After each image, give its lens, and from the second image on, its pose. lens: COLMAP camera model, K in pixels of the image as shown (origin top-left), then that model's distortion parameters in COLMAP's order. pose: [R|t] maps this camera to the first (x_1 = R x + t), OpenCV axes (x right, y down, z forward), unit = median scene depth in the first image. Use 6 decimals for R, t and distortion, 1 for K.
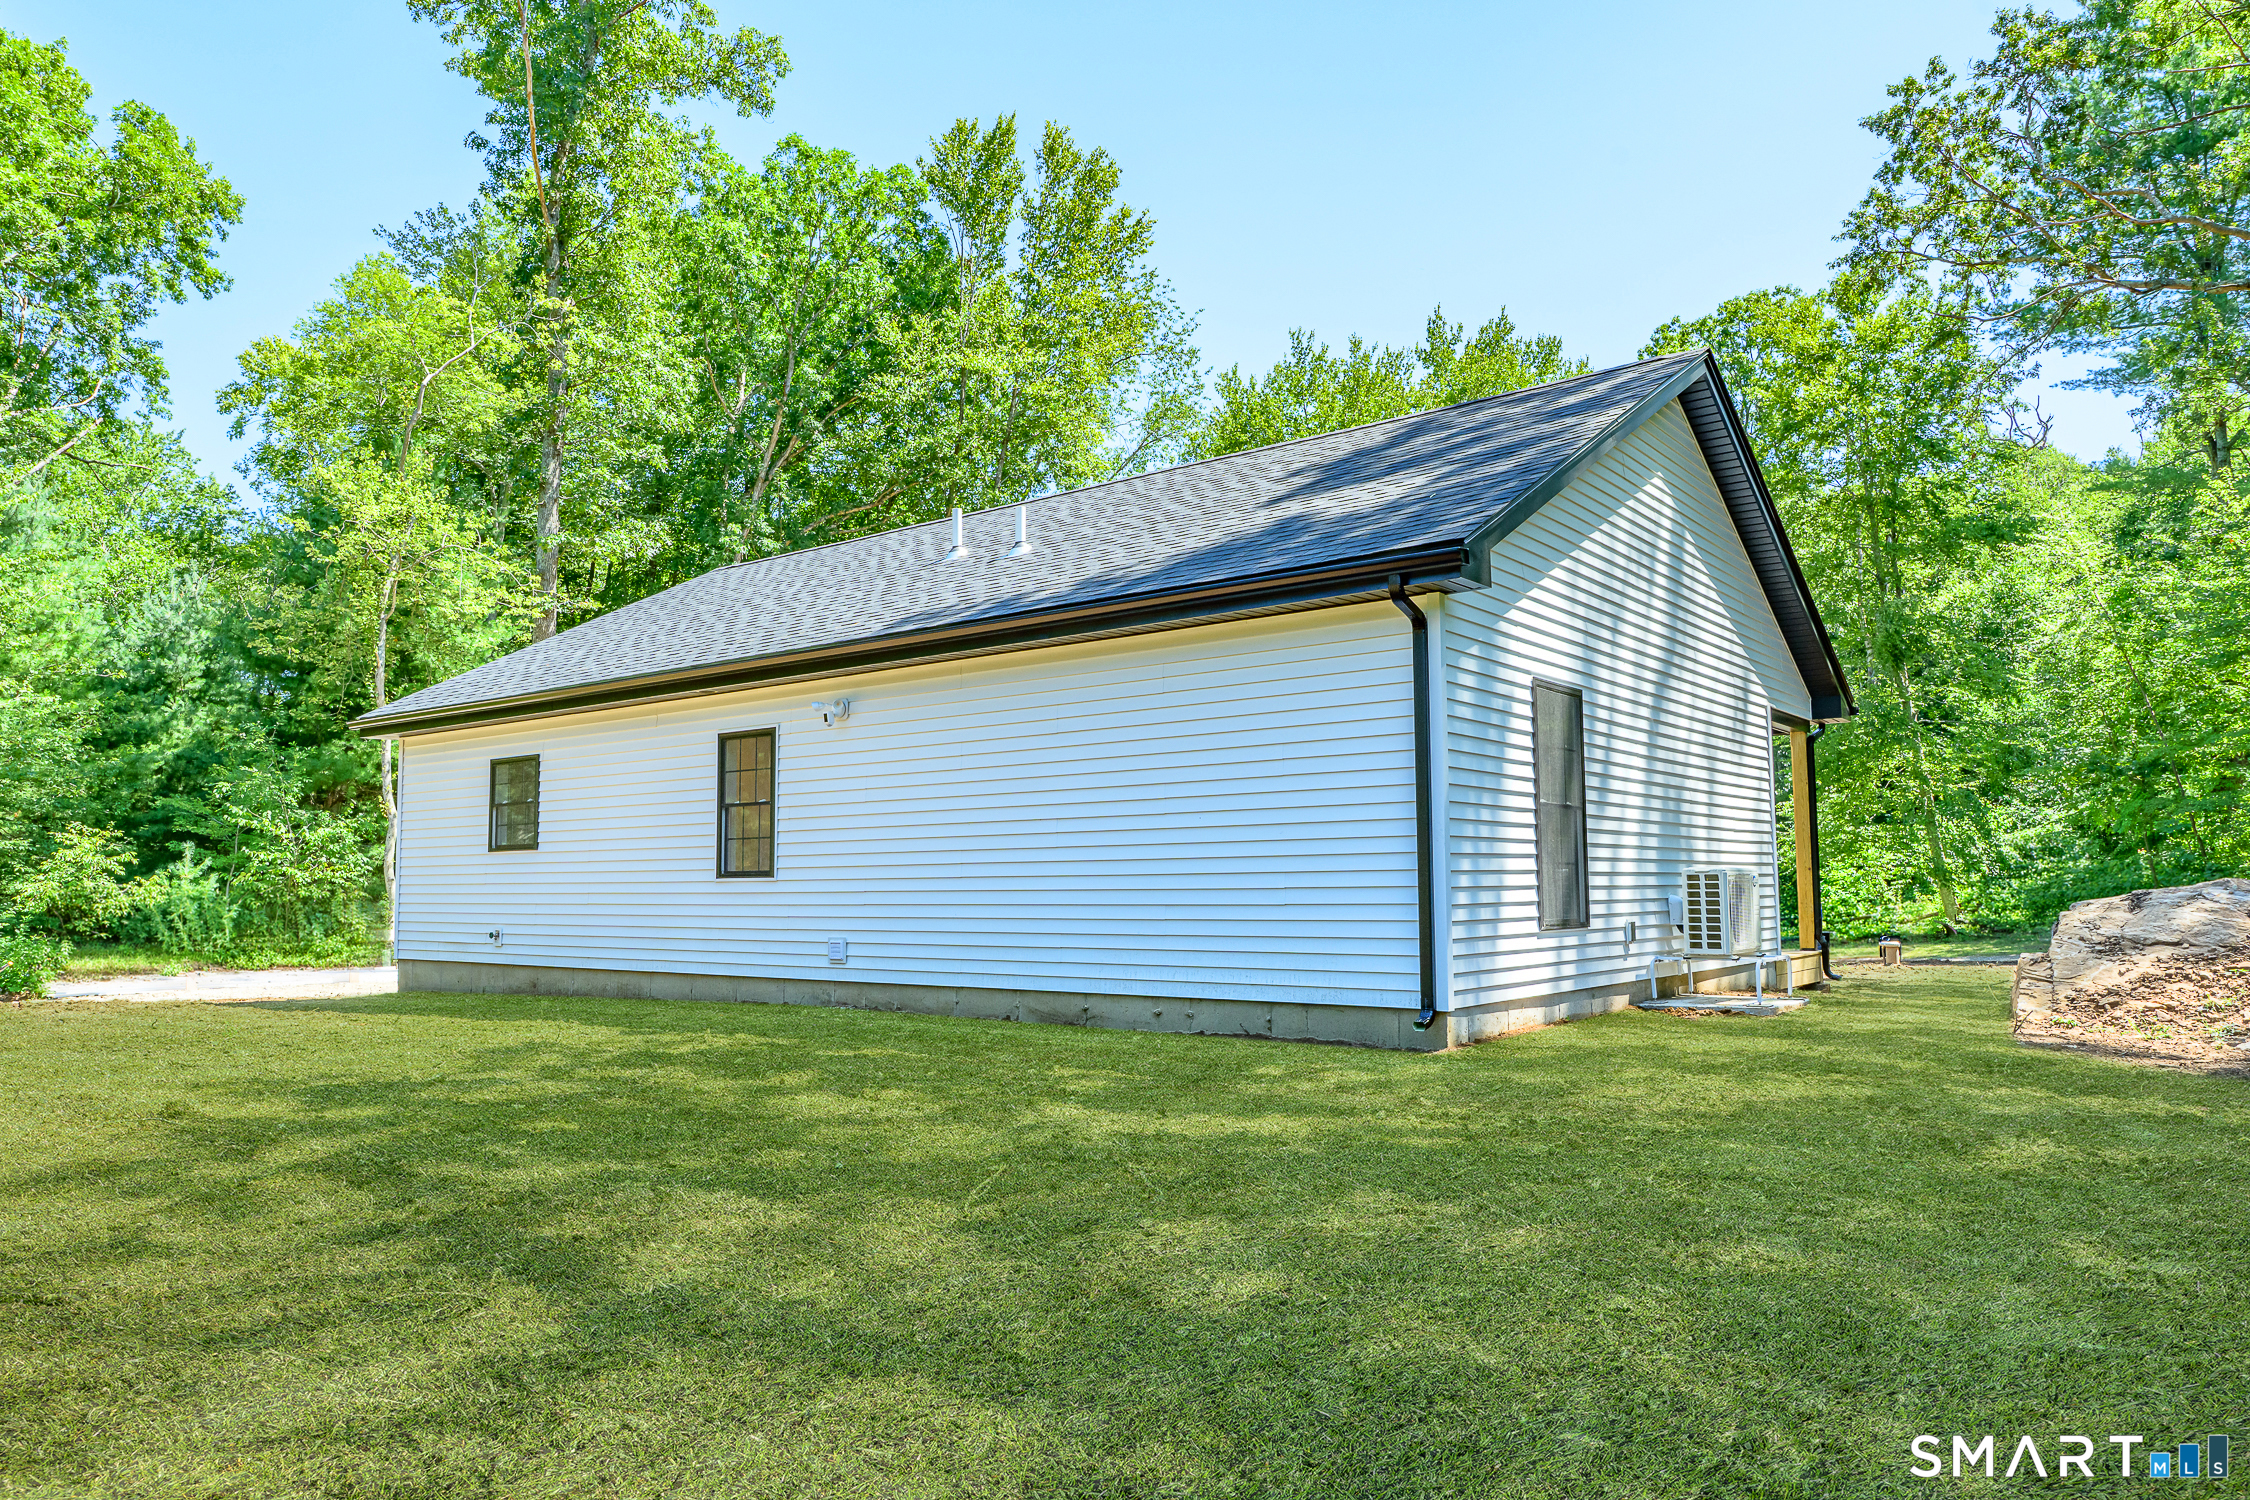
lens RADIAL K [[1476.0, 0, 1125.0], [0, 1476.0, 750.0], [0, 0, 1]] dist [0.003562, 0.000372]
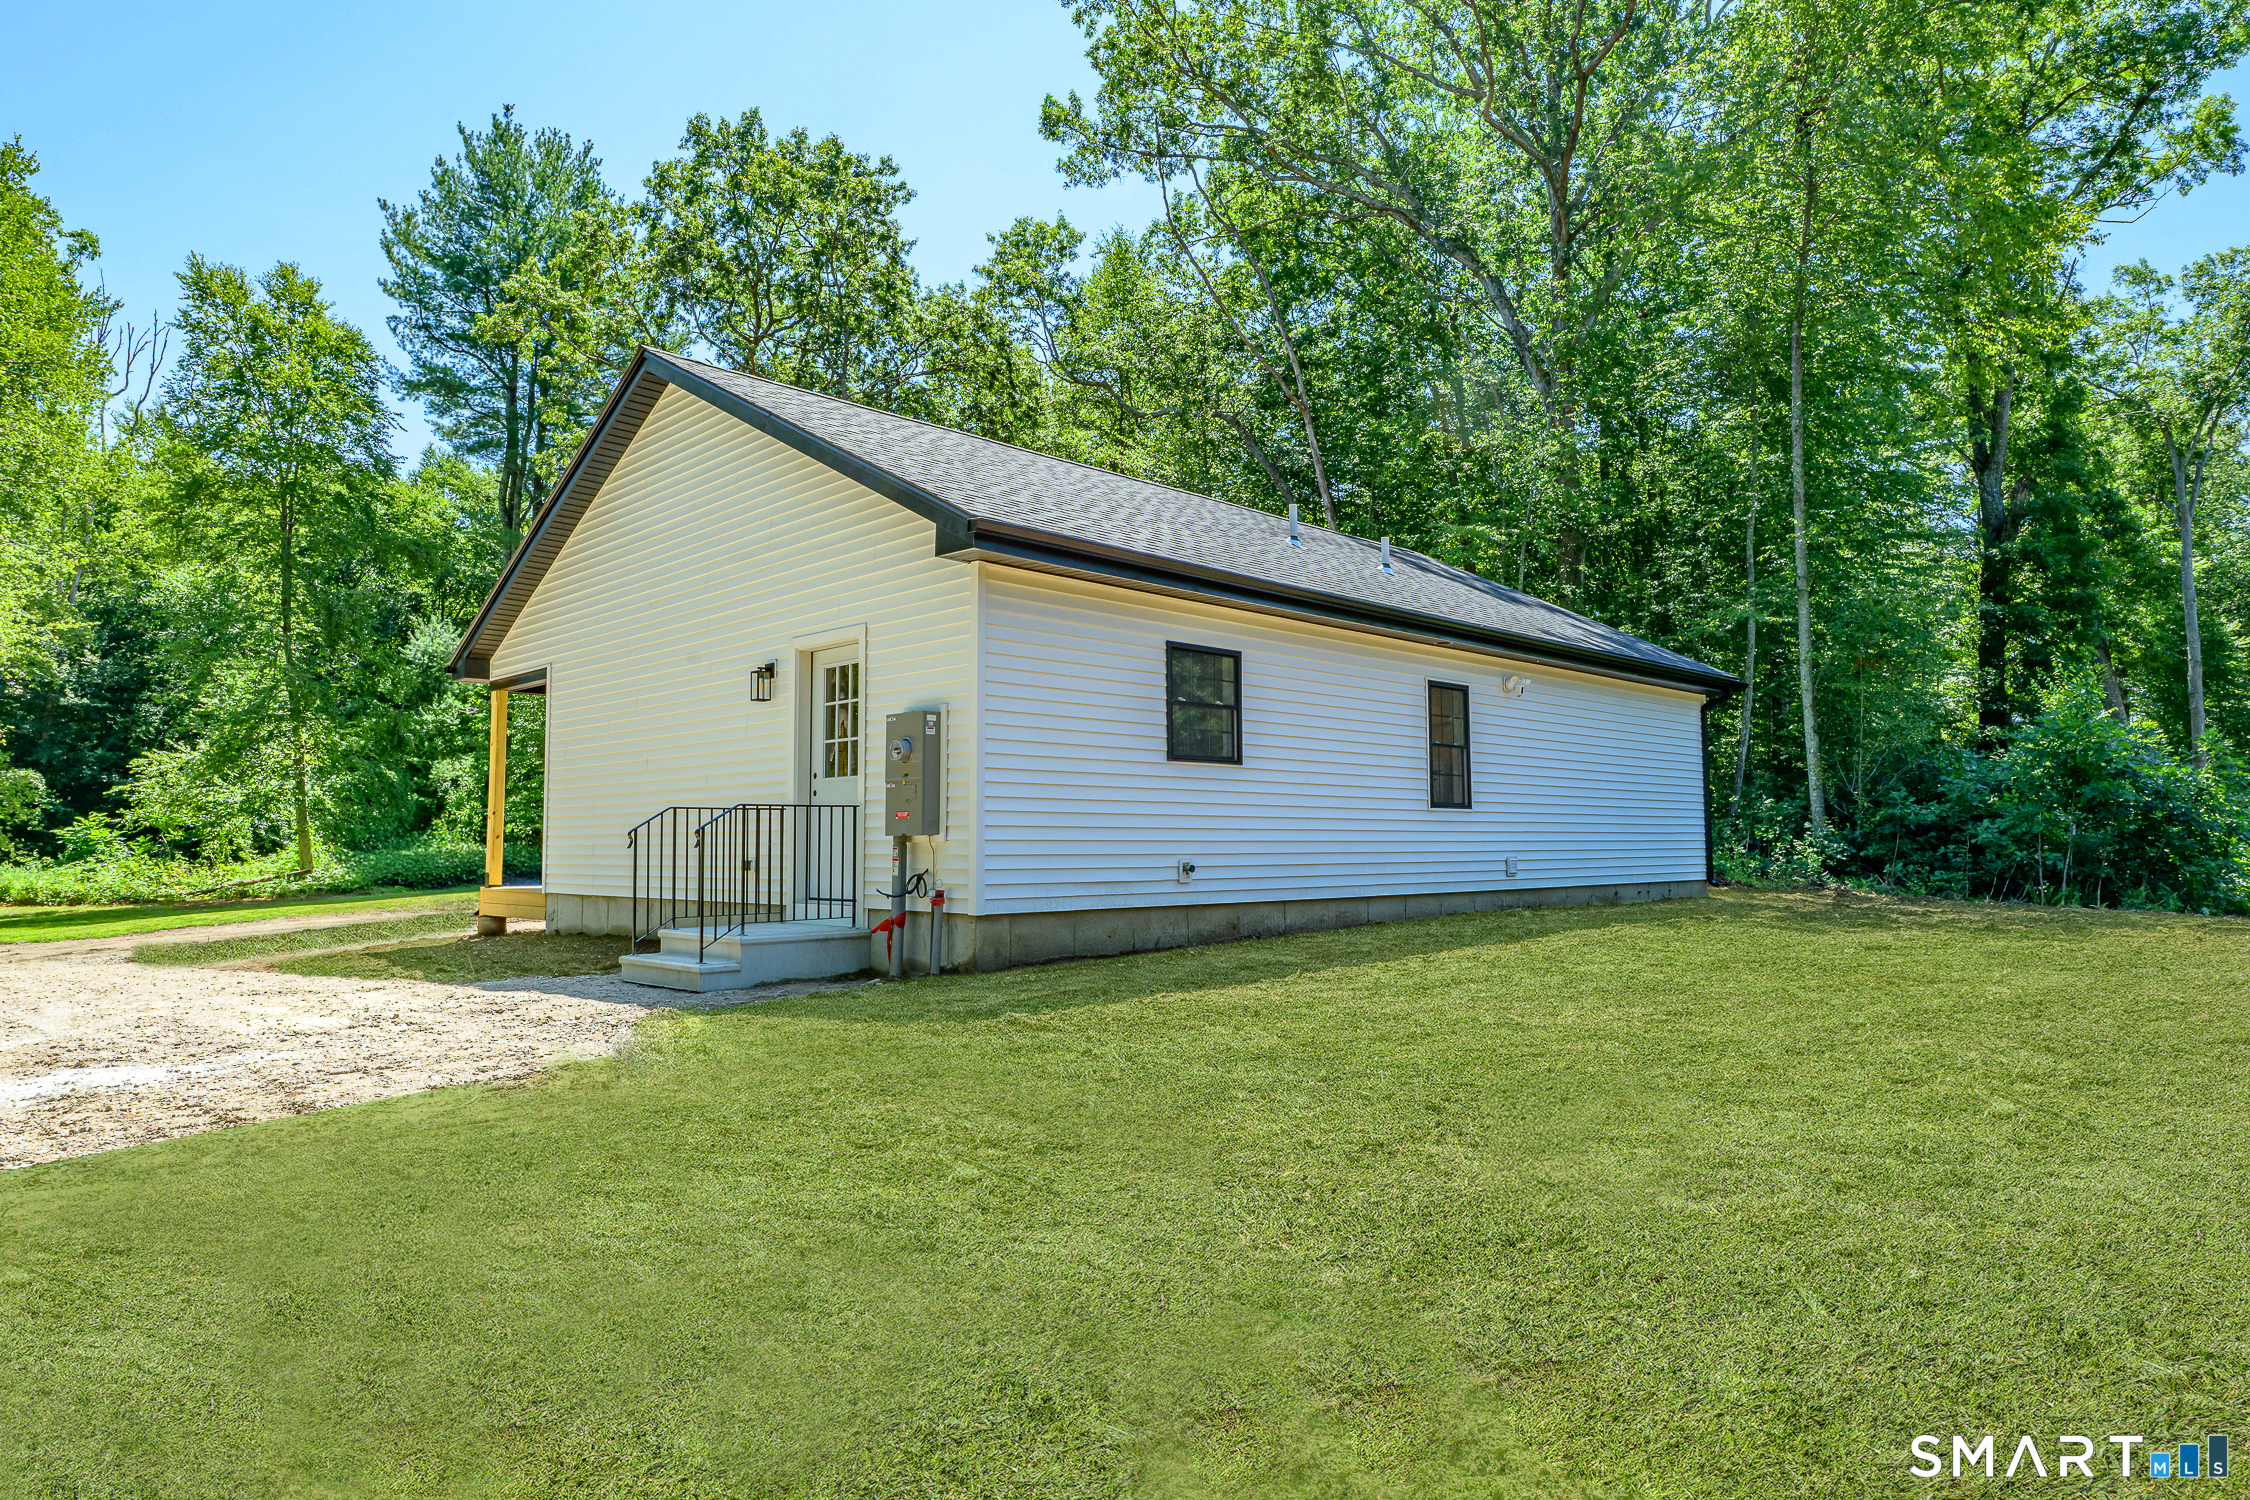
lens RADIAL K [[1311.4, 0, 1125.0], [0, 1311.4, 750.0], [0, 0, 1]] dist [0.000879, 0.000765]
pose [[0.125828, 0.091465, 0.987827, -1.275492], [-0.076005, 0.993703, -0.082328, 0.140581], [-0.989136, -0.064720, 0.131987, 1.081708]]
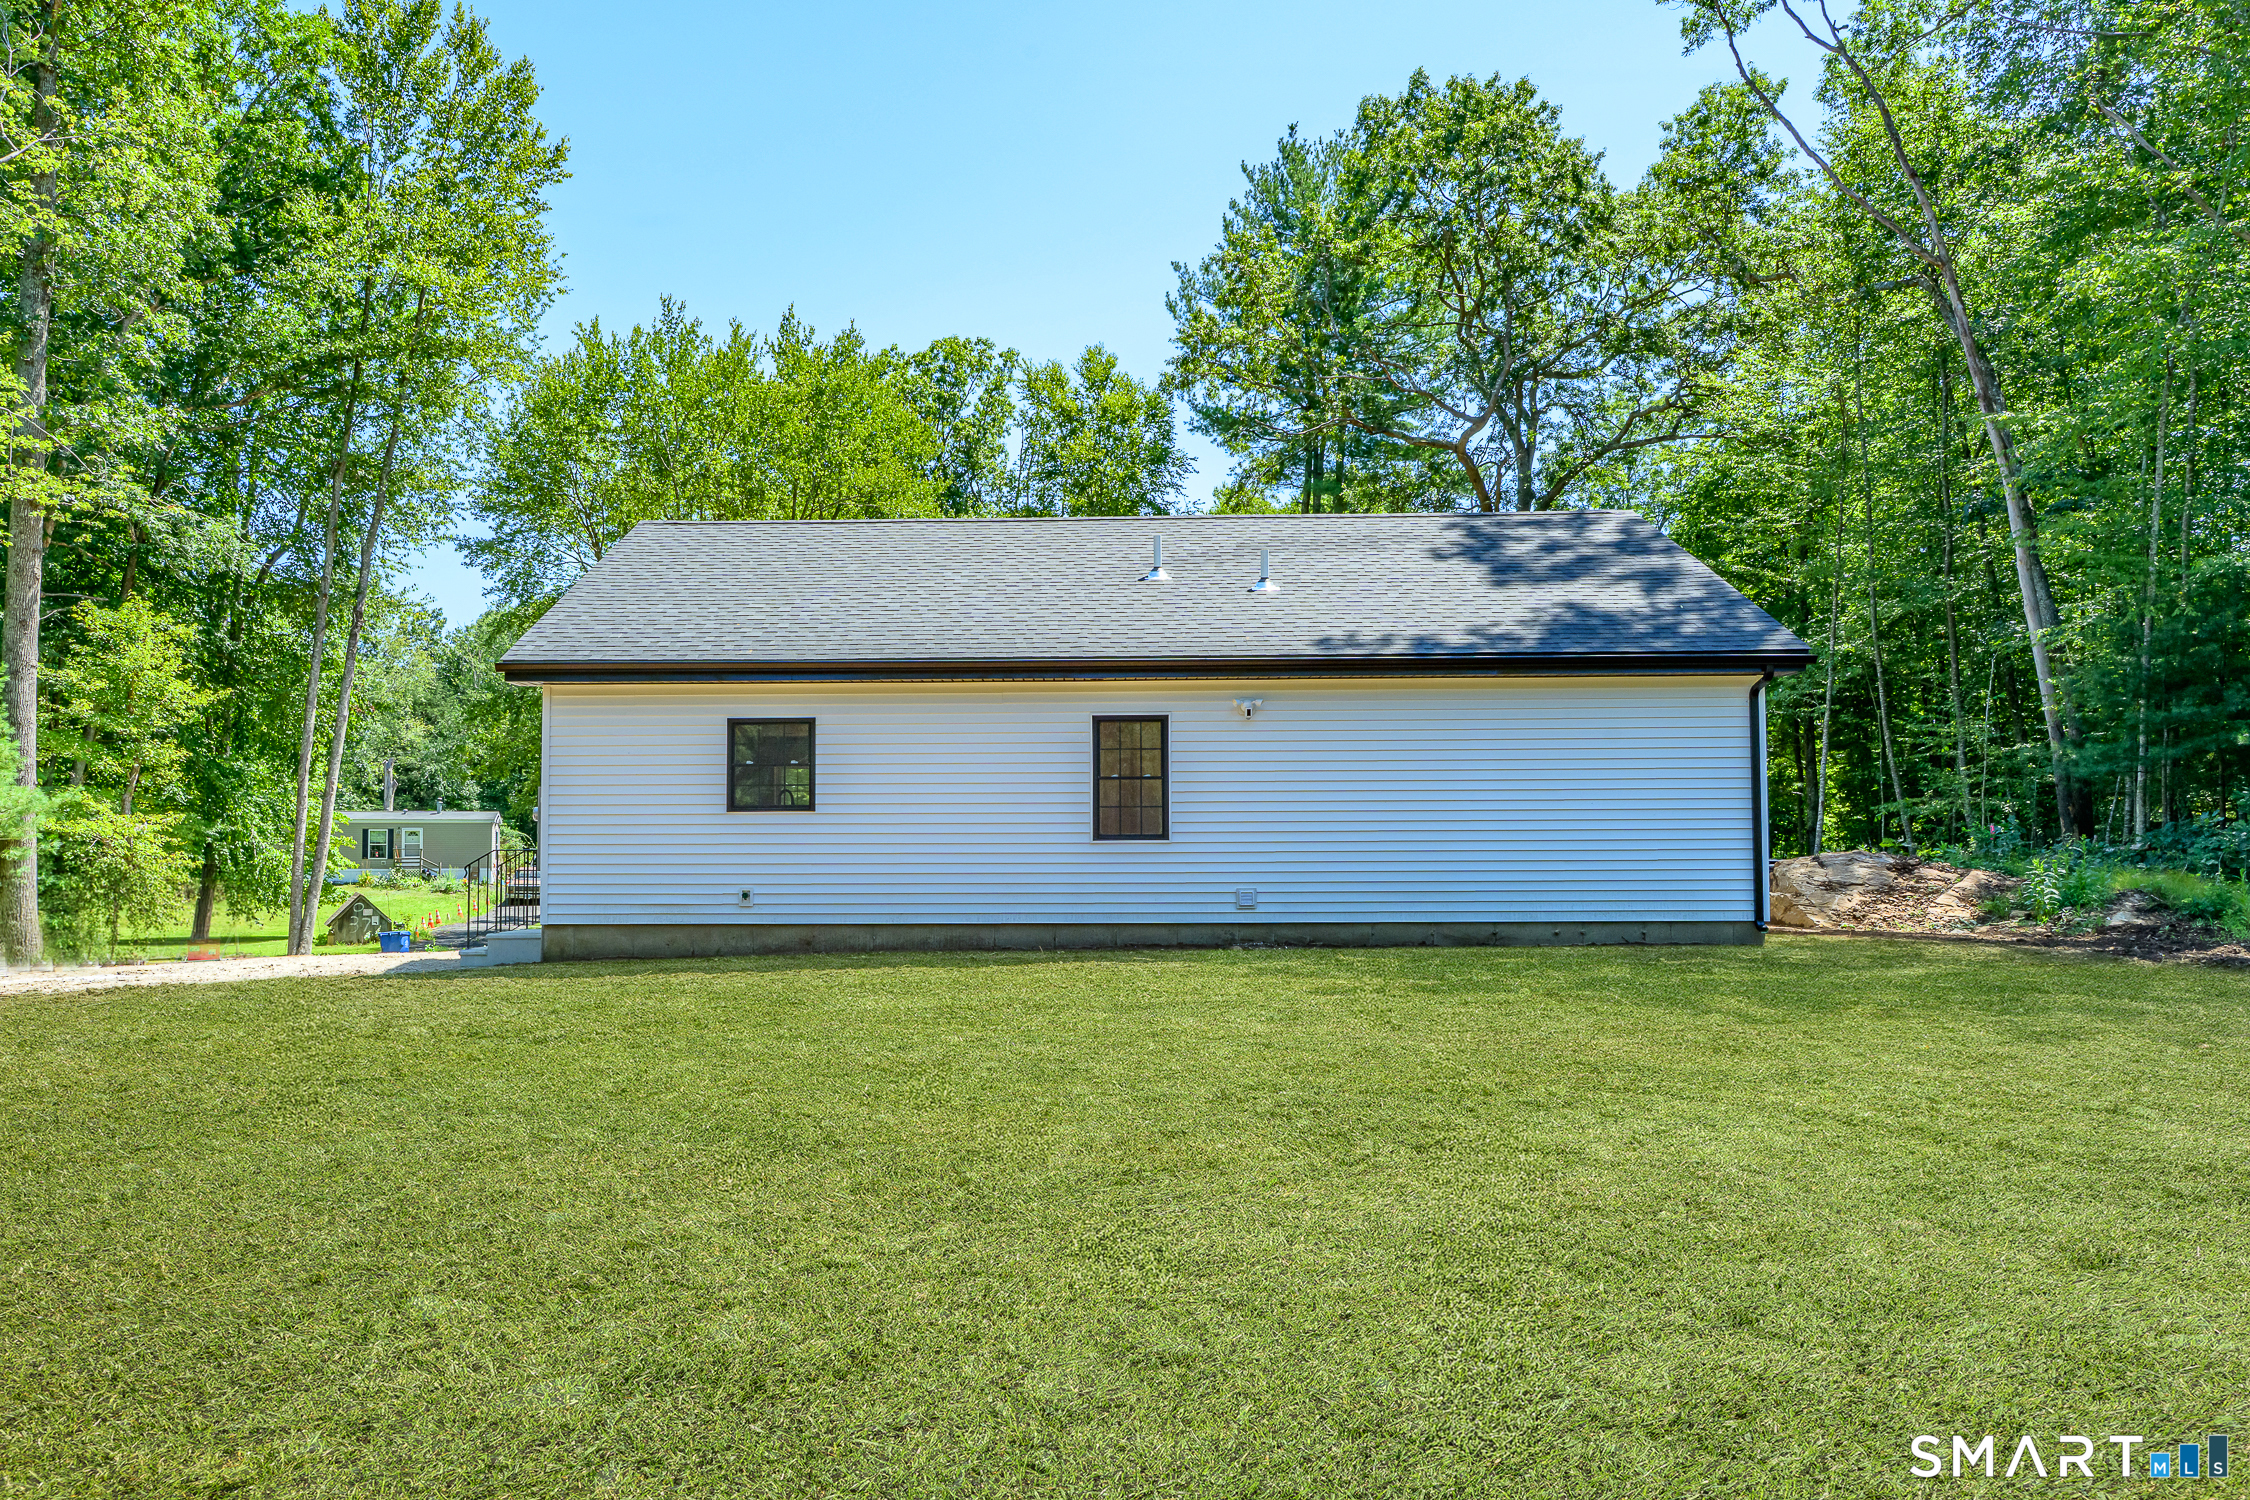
lens RADIAL K [[1595.4, 0, 1125.0], [0, 1595.4, 750.0], [0, 0, 1]] dist [0.006176, 0.000996]
pose [[0.792598, 0.058262, 0.606955, -1.006259], [-0.058445, 0.998100, -0.019487, 0.038554], [-0.606938, -0.020028, 0.794497, -0.012283]]
